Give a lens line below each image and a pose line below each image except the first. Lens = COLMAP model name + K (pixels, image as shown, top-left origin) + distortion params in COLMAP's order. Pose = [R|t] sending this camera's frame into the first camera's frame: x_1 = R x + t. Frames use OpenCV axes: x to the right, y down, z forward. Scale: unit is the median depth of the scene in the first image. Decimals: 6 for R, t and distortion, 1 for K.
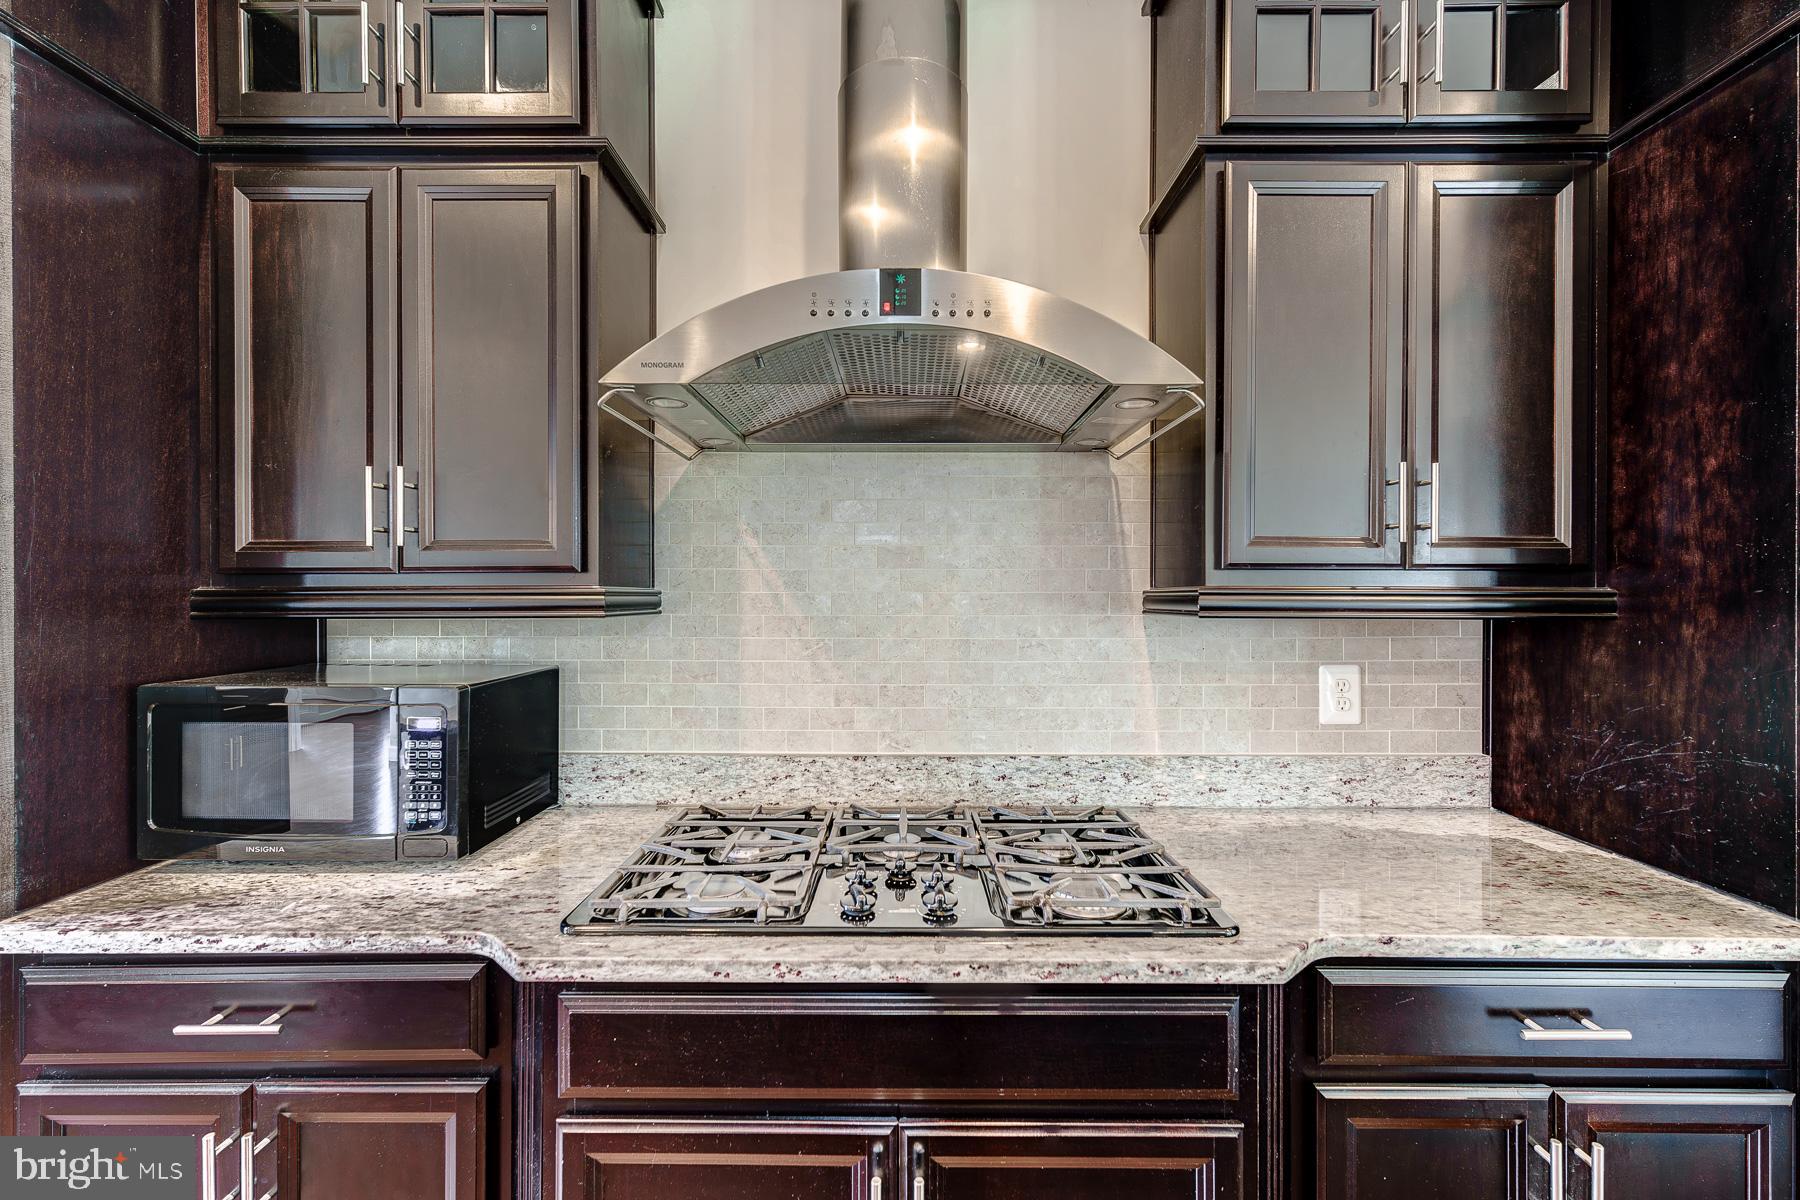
lens RADIAL K [[787.0, 0, 909.7], [0, 787.0, 599.1], [0, 0, 1]] dist [0.001024, 0.000594]
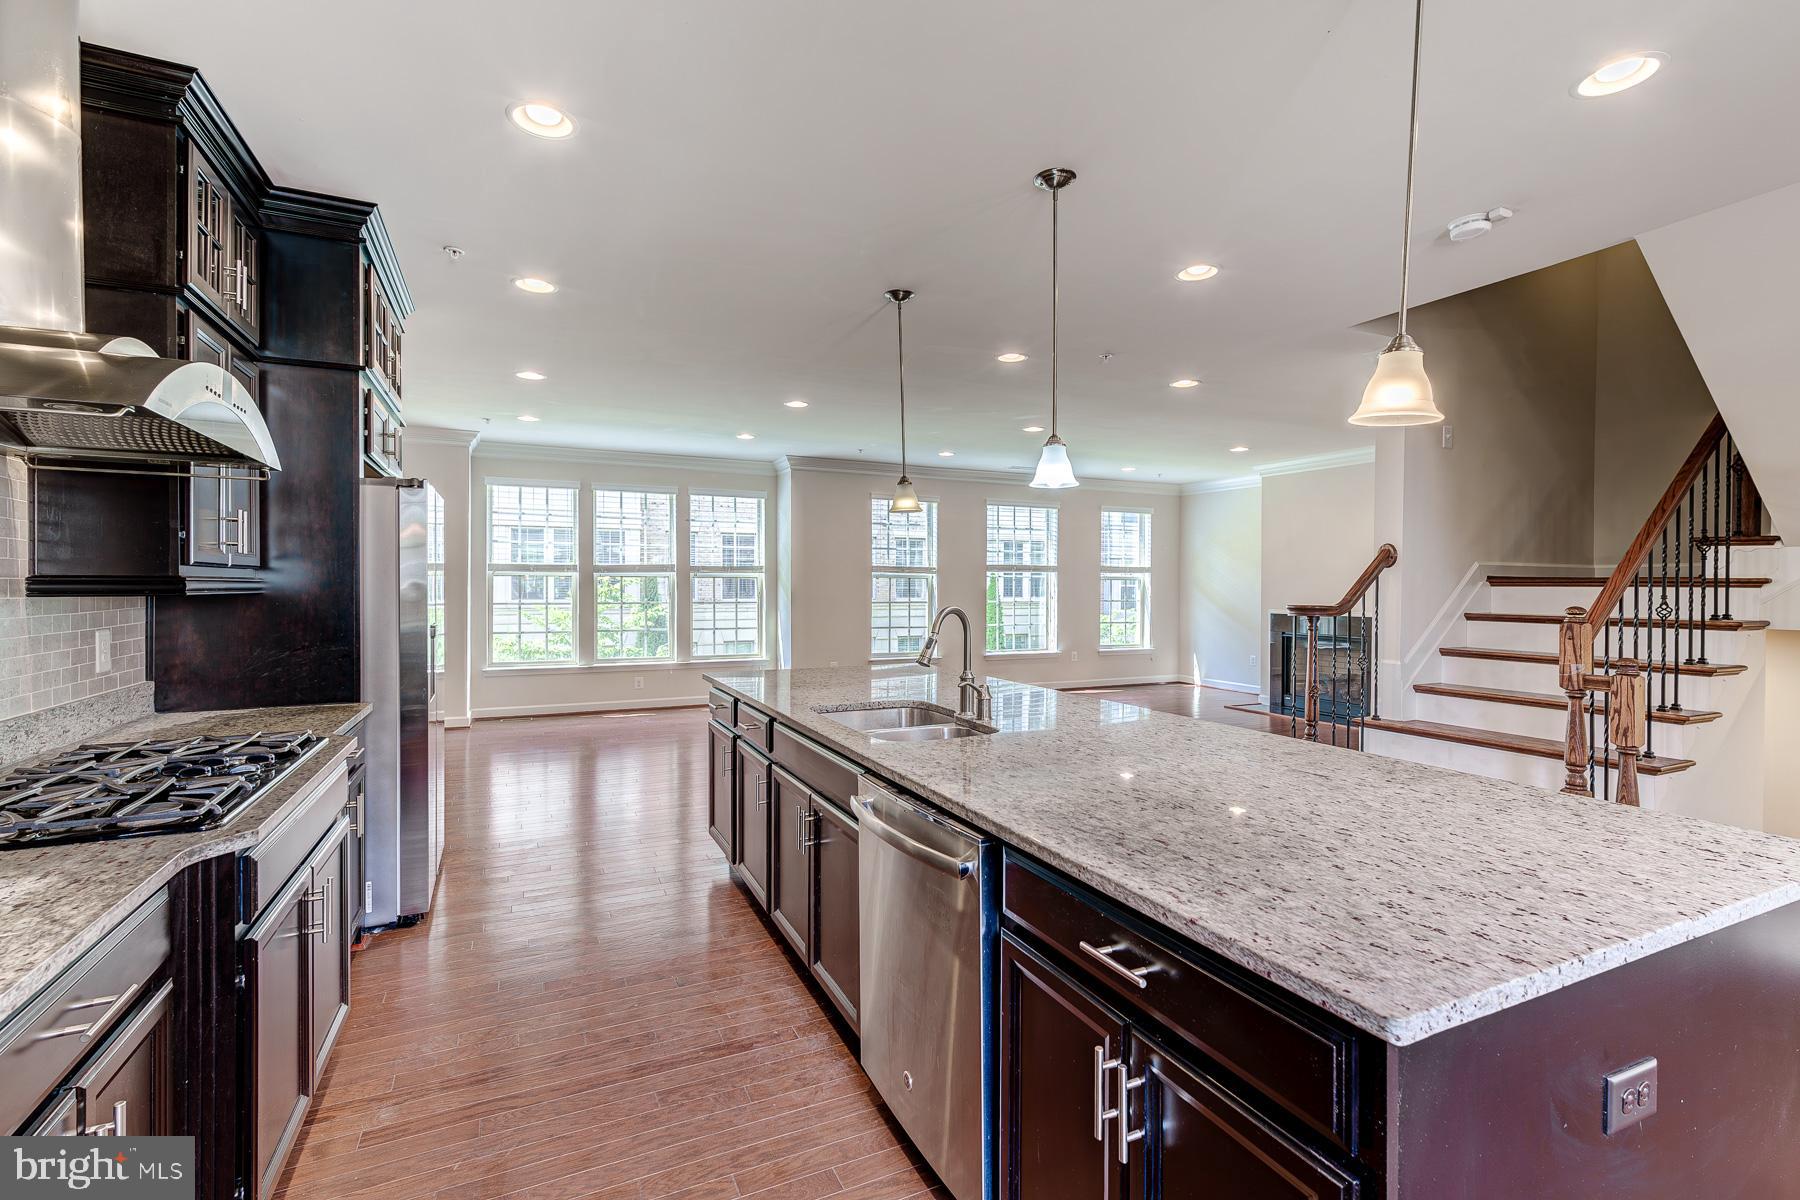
lens RADIAL K [[787.0, 0, 898.0], [0, 787.0, 592.6], [0, 0, 1]] dist [0.001024, 0.000594]
pose [[-0.439270, -0.011027, 0.898288, -1.382249], [0.003843, 0.999892, 0.014153, 0.000015], [-0.898347, 0.009669, -0.439180, 0.333764]]
